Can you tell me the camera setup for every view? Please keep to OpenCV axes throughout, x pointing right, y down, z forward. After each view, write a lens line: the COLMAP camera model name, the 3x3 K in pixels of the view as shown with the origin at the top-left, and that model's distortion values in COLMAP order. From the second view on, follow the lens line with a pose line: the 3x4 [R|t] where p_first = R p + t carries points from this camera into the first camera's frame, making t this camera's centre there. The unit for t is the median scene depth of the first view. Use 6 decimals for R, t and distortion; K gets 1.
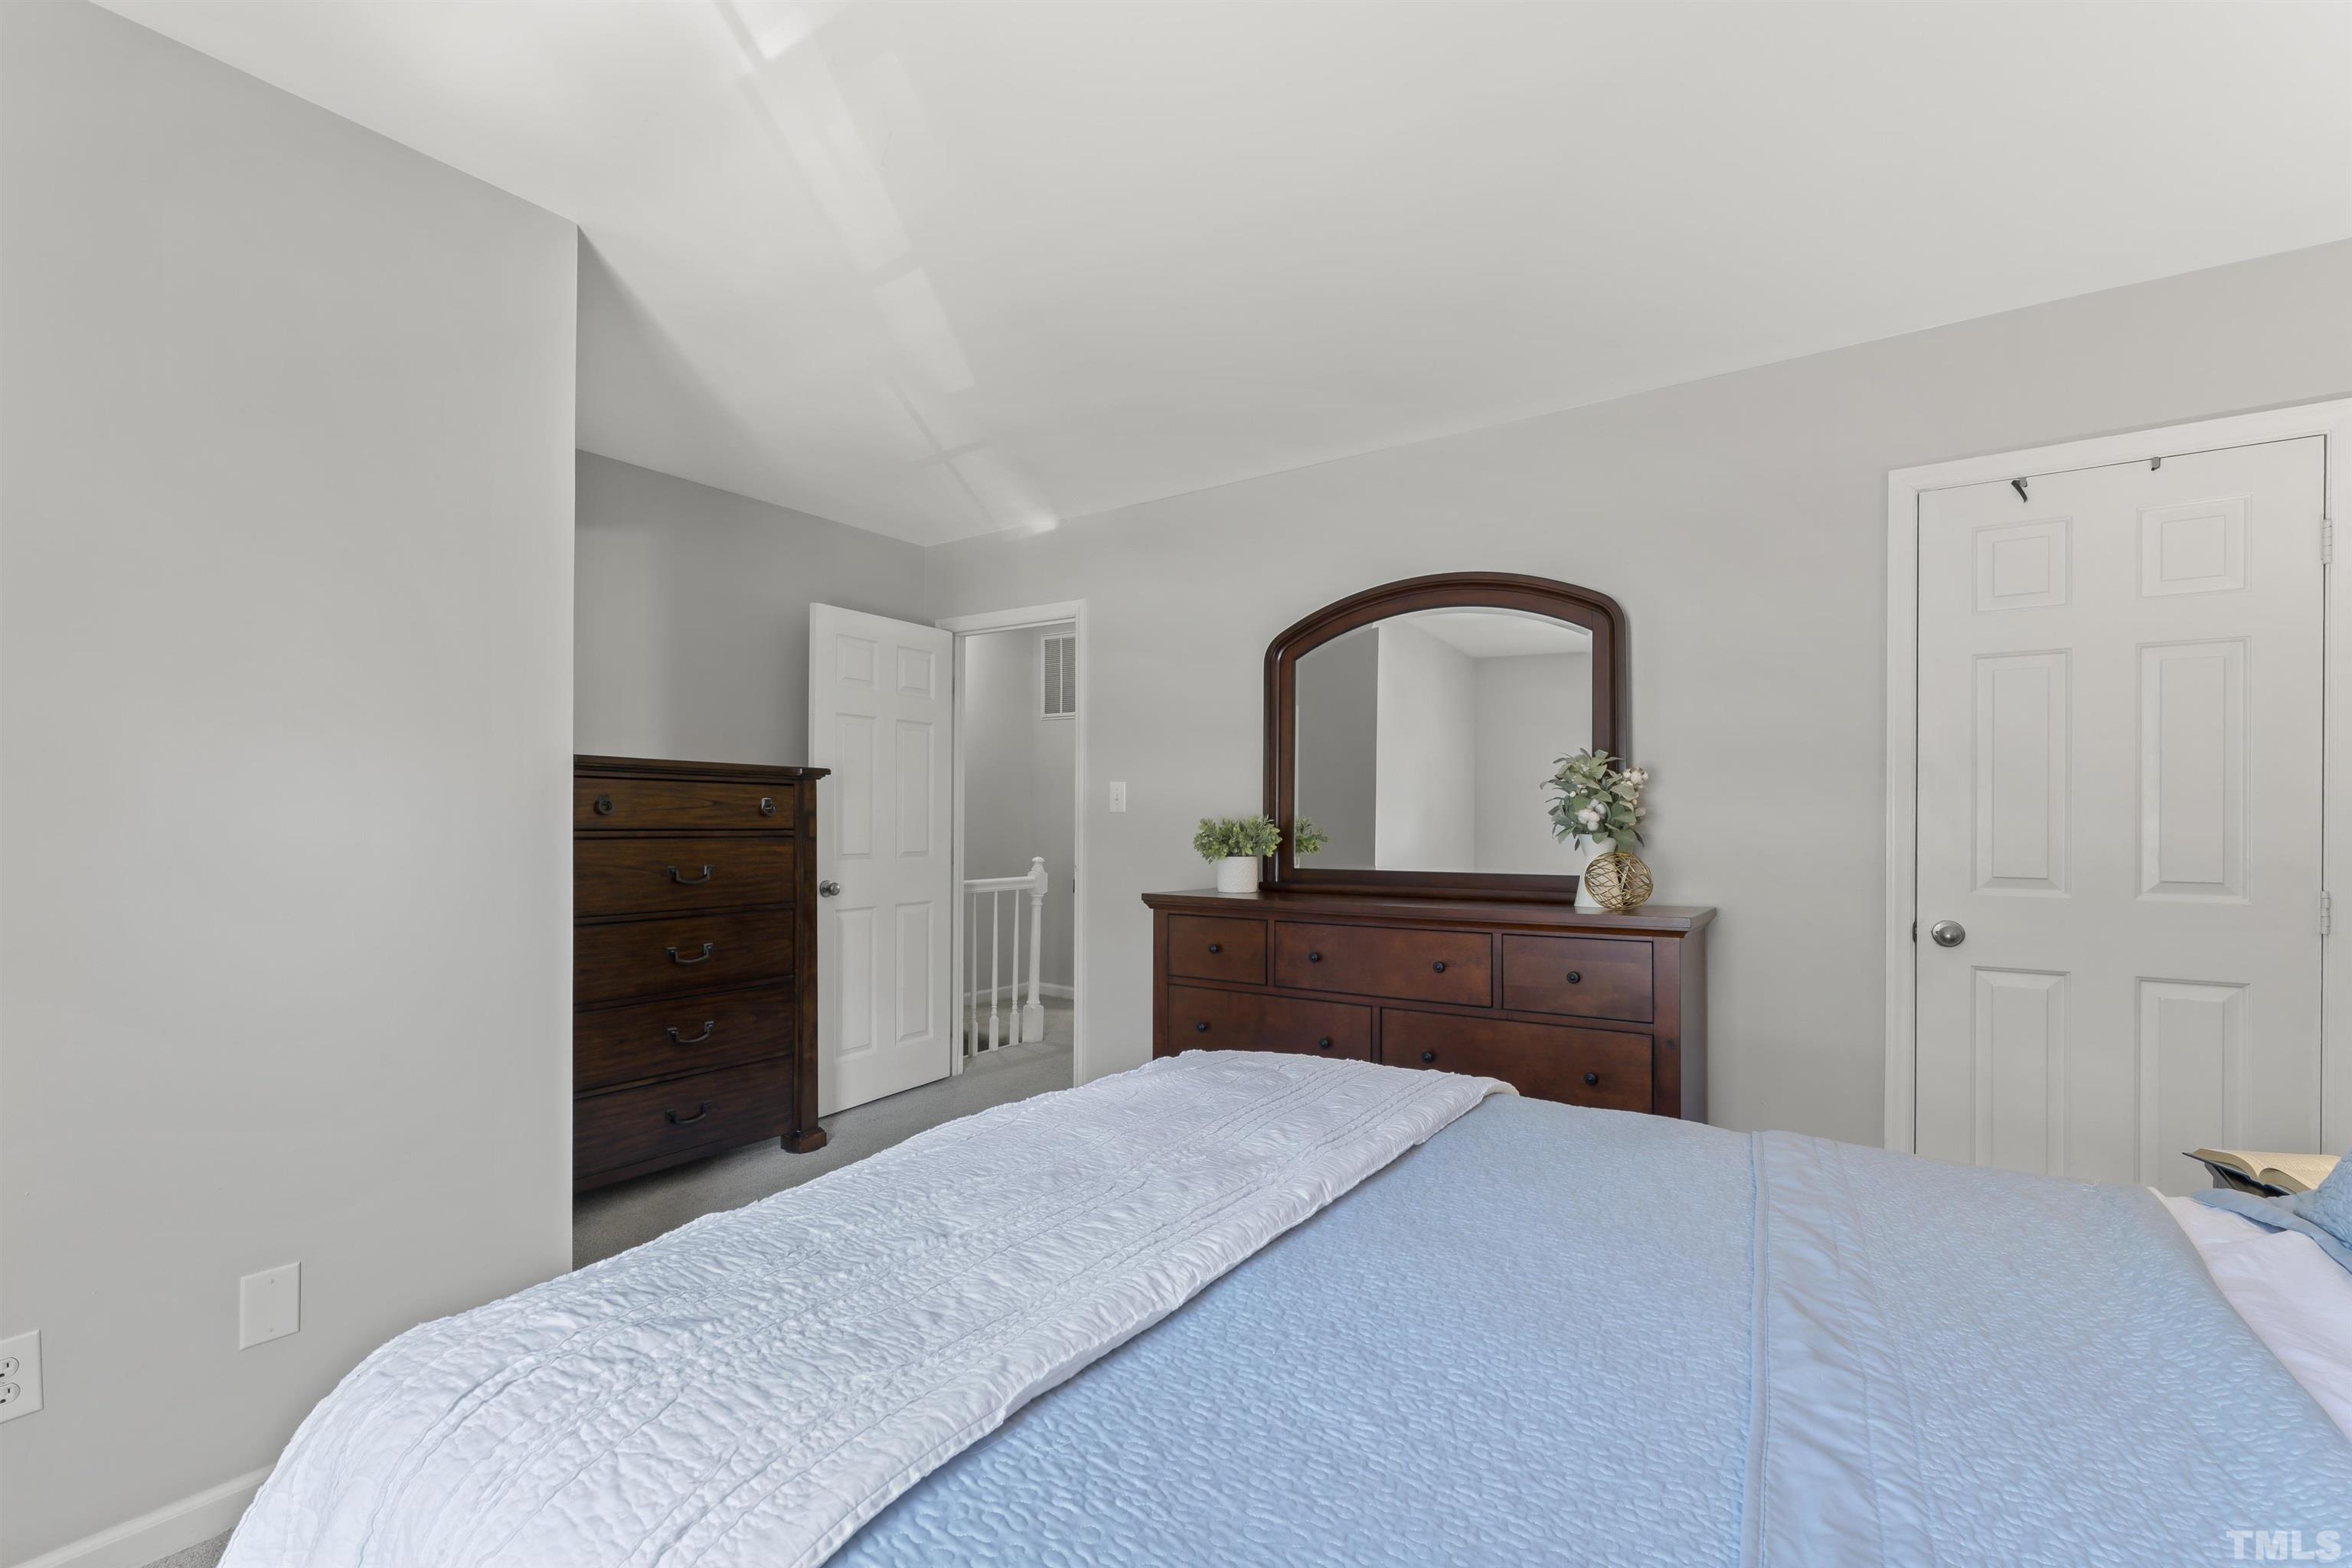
lens RADIAL K [[1022.8, 0, 1182.9], [0, 1022.8, 803.2], [0, 0, 1]] dist [-0.009861, 0.001450]
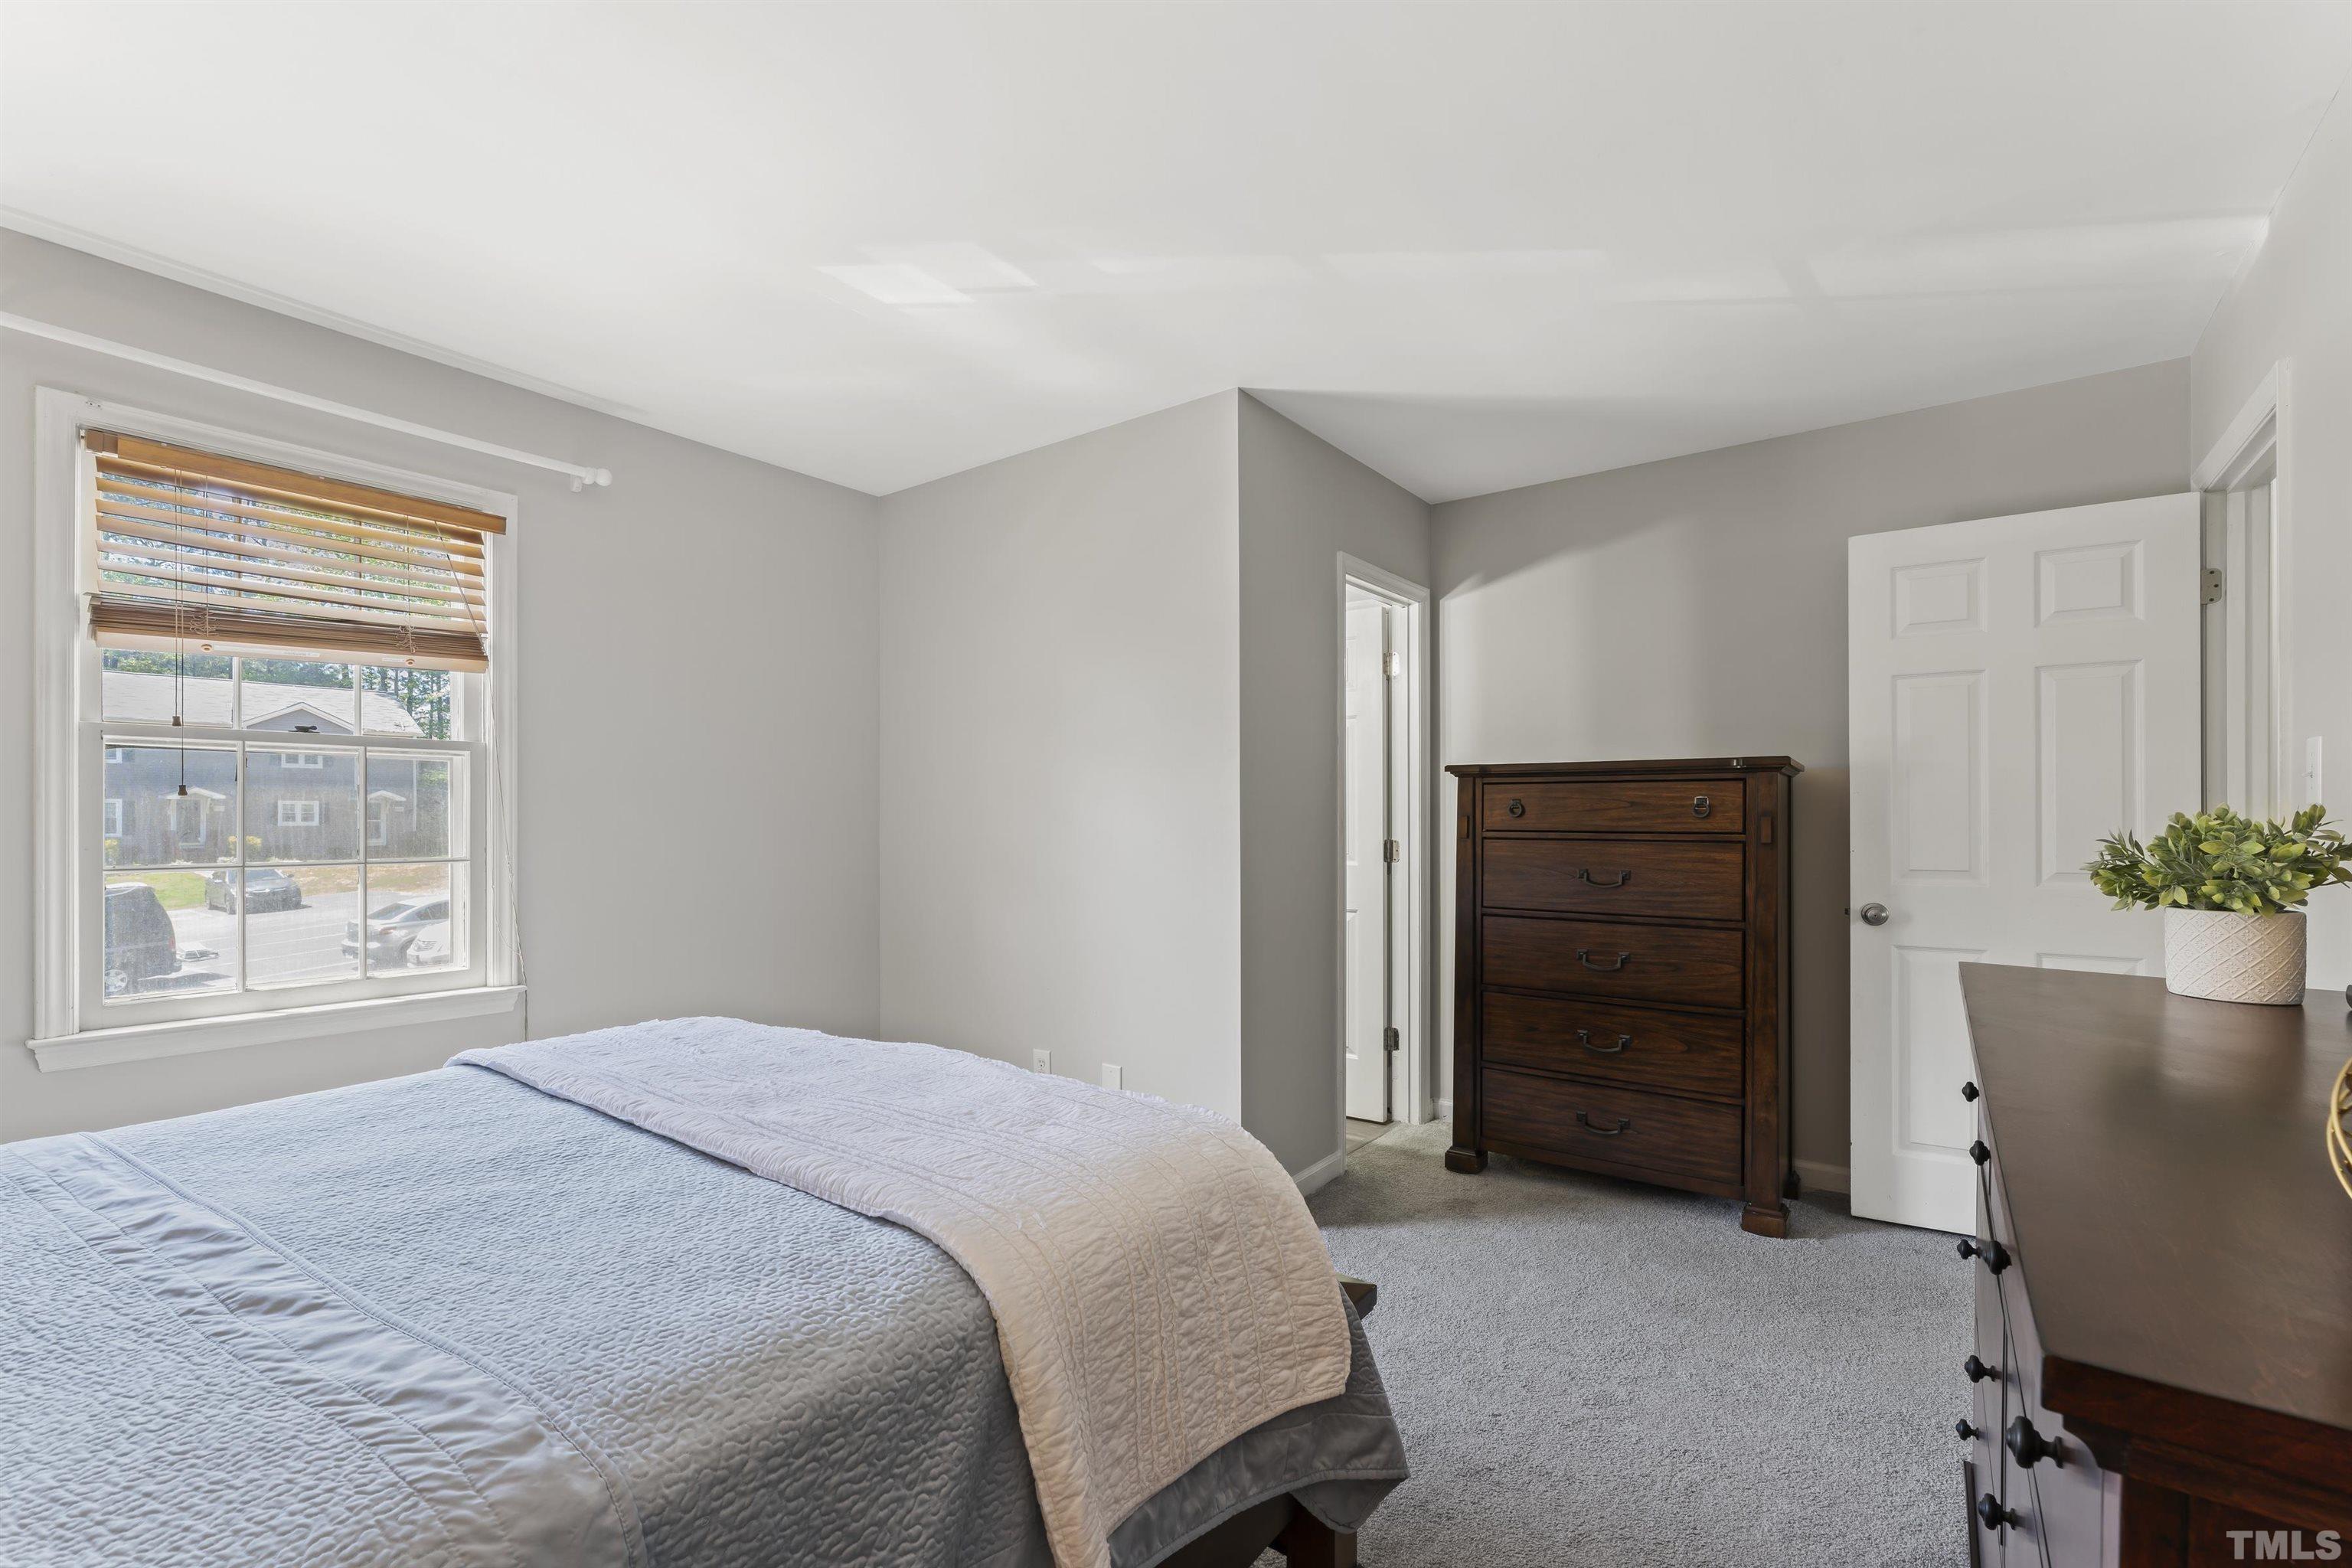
lens RADIAL K [[1022.8, 0, 1176.7], [0, 1022.8, 803.0], [0, 0, 1]] dist [-0.009861, 0.001450]
pose [[-0.044954, -0.017860, -0.998829, 0.497818], [0.013313, 0.999741, -0.018476, 0.010724], [0.998900, -0.014128, -0.044705, 0.626489]]
